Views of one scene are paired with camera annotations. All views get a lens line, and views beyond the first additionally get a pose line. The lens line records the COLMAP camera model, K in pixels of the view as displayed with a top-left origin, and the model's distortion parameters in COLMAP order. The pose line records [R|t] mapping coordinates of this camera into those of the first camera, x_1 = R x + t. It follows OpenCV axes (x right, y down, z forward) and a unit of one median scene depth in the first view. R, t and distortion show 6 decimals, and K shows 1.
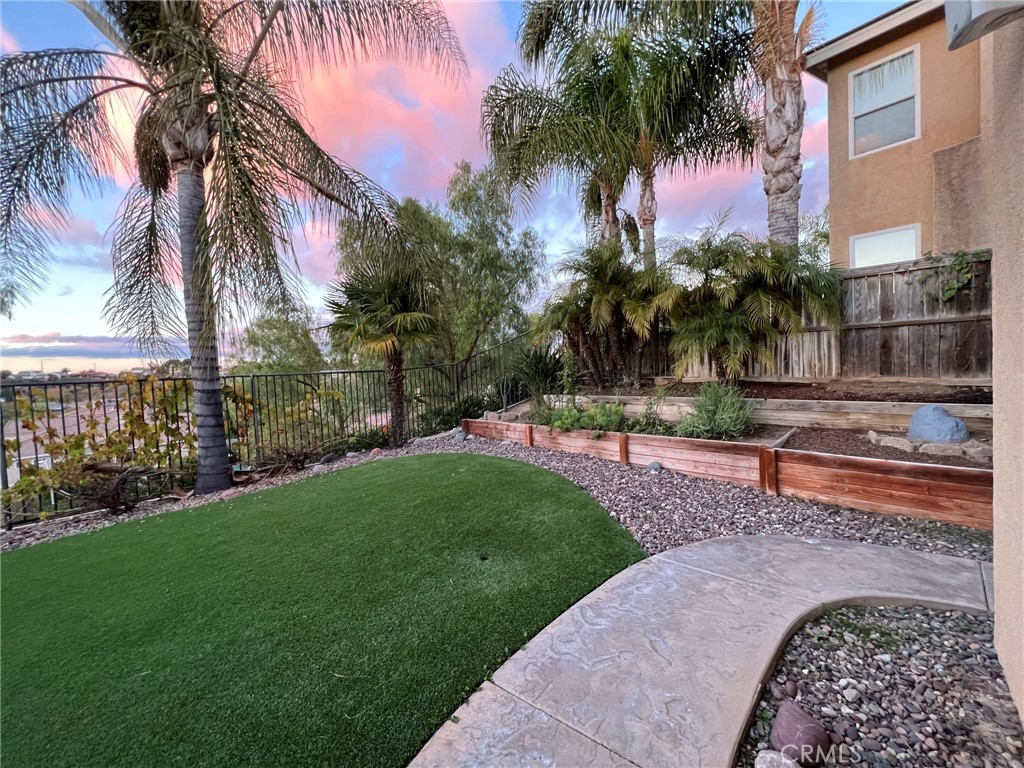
lens RADIAL K [[410.1, 0, 512.0], [0, 410.1, 384.0], [0, 0, 1]] dist [-0.001314, 0.000618]
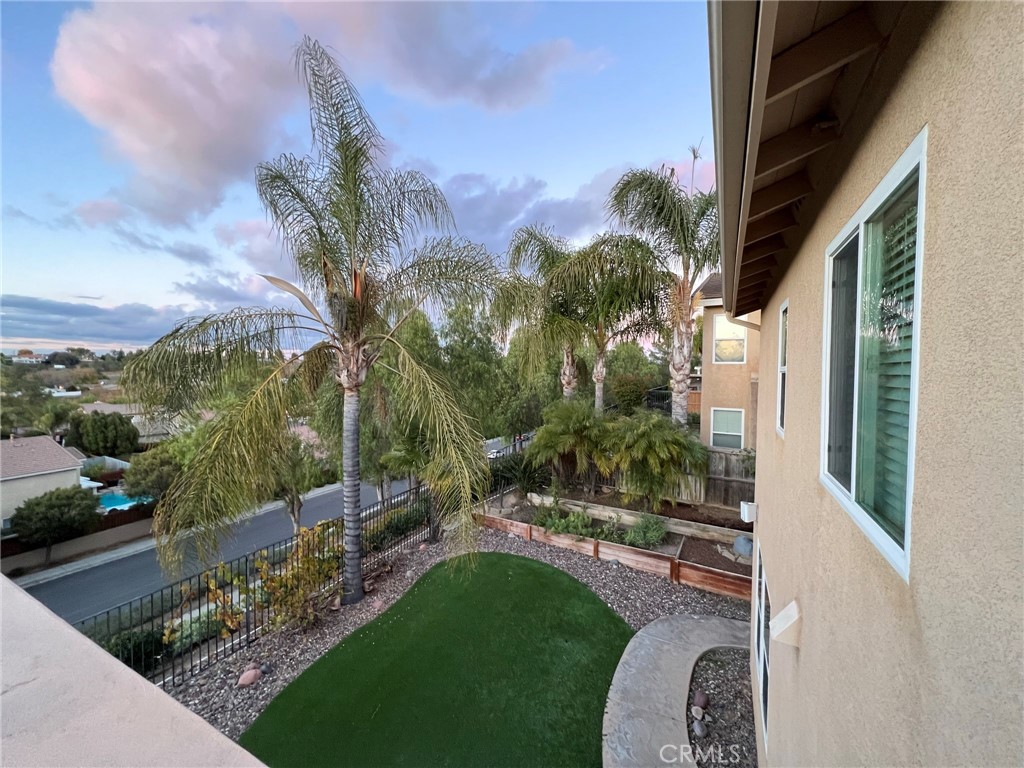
lens RADIAL K [[410.1, 0, 512.0], [0, 410.1, 384.0], [0, 0, 1]] dist [-0.001314, 0.000618]
pose [[0.966103, 0.045159, 0.254176, -0.565558], [-0.042630, 0.998971, -0.015452, -0.521710], [-0.254613, 0.004093, 0.967034, -0.600824]]
